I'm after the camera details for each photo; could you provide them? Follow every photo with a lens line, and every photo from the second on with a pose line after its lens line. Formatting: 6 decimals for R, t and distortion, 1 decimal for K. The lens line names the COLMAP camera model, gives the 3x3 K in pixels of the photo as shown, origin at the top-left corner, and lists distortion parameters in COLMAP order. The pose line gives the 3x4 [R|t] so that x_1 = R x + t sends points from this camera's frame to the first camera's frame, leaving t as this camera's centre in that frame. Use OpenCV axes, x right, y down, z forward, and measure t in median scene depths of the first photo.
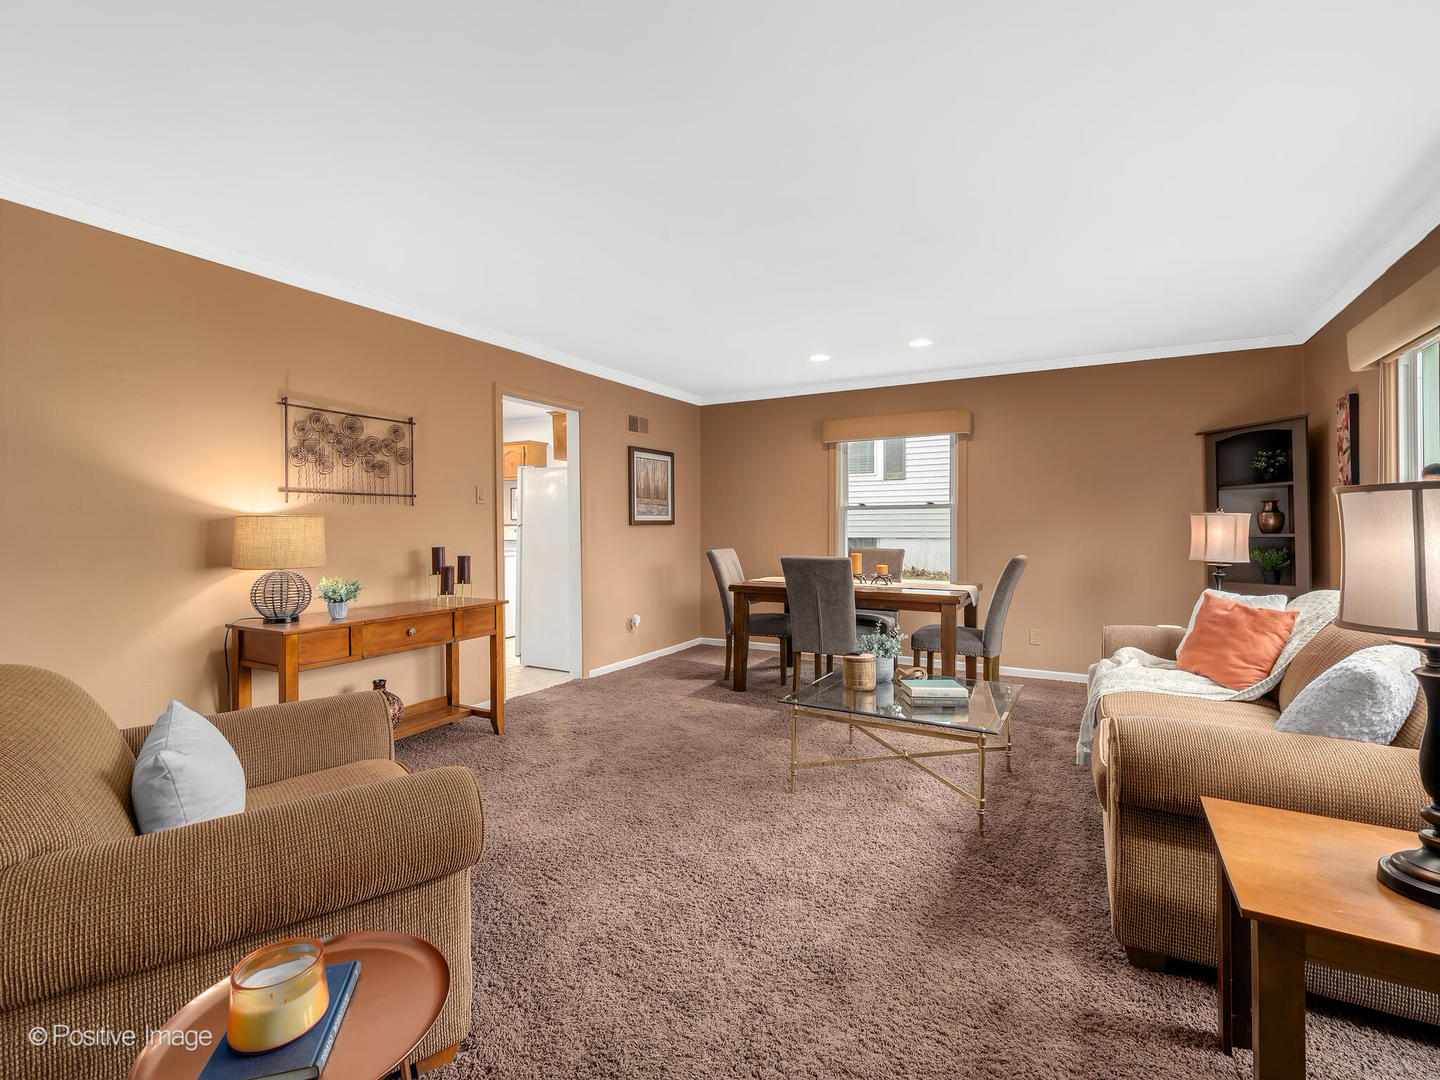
lens RADIAL K [[651.3, 0, 701.1], [0, 651.3, 527.3], [0, 0, 1]] dist [-0.000059, -0.000067]
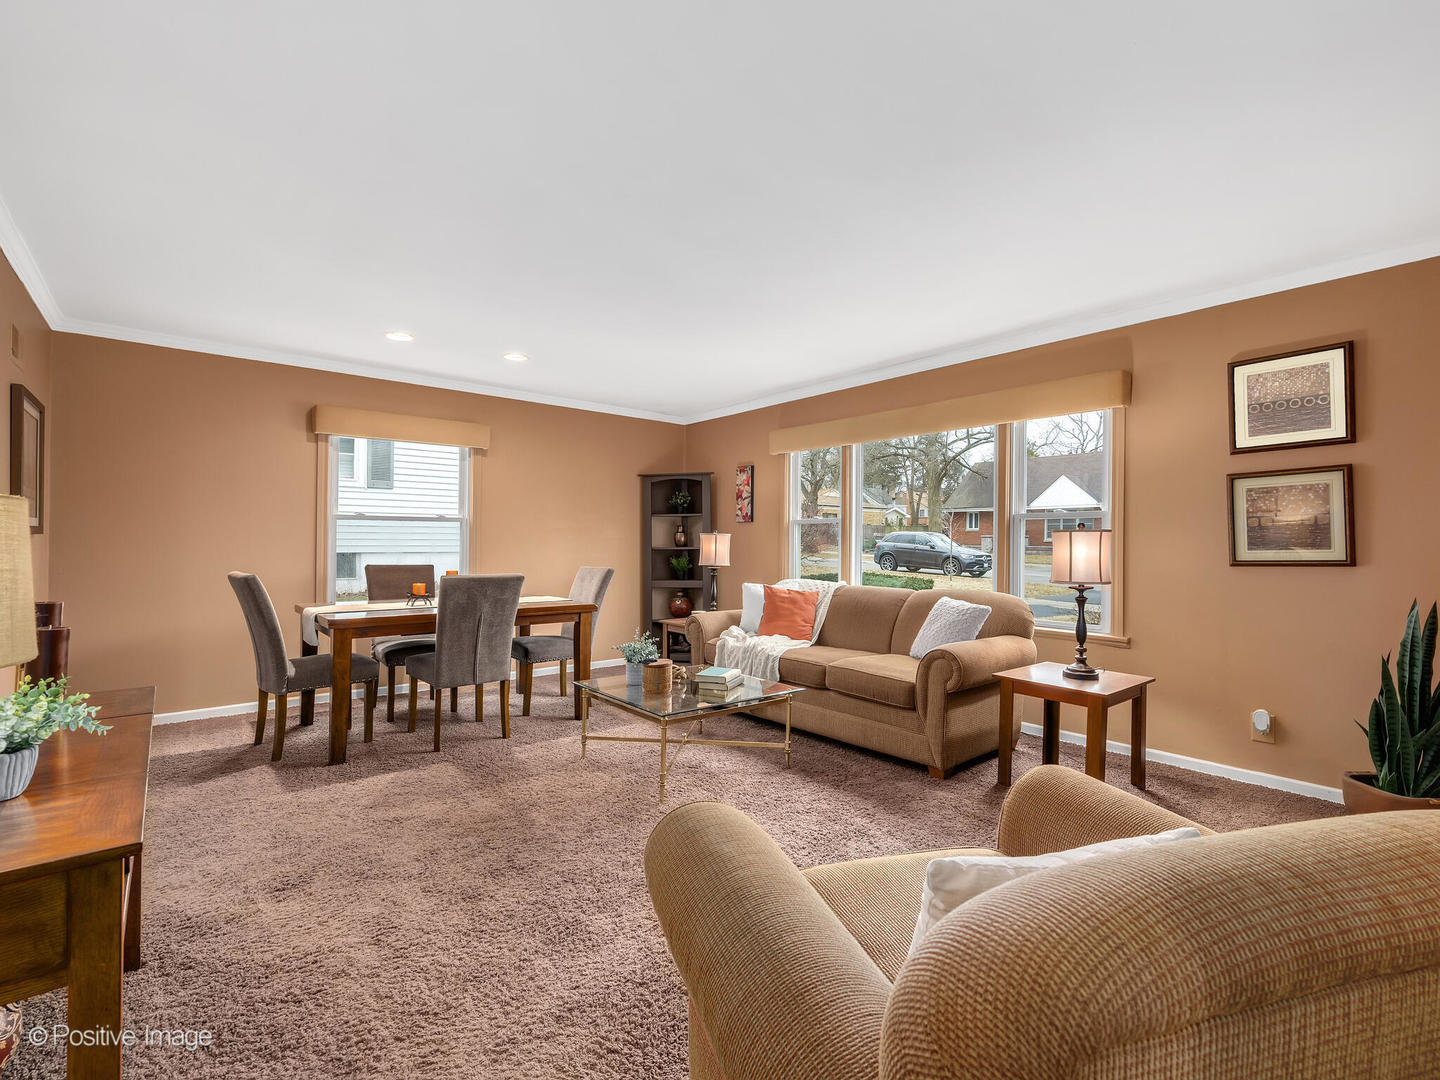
lens RADIAL K [[671.5, 0, 696.9], [0, 671.5, 544.8], [0, 0, 1]] dist [0.000625, 0.000018]
pose [[0.367328, 0.001531, 0.930090, -0.563095], [-0.003126, 0.999995, -0.000412, 0.004285], [-0.930086, -0.002756, 0.367330, 0.394134]]
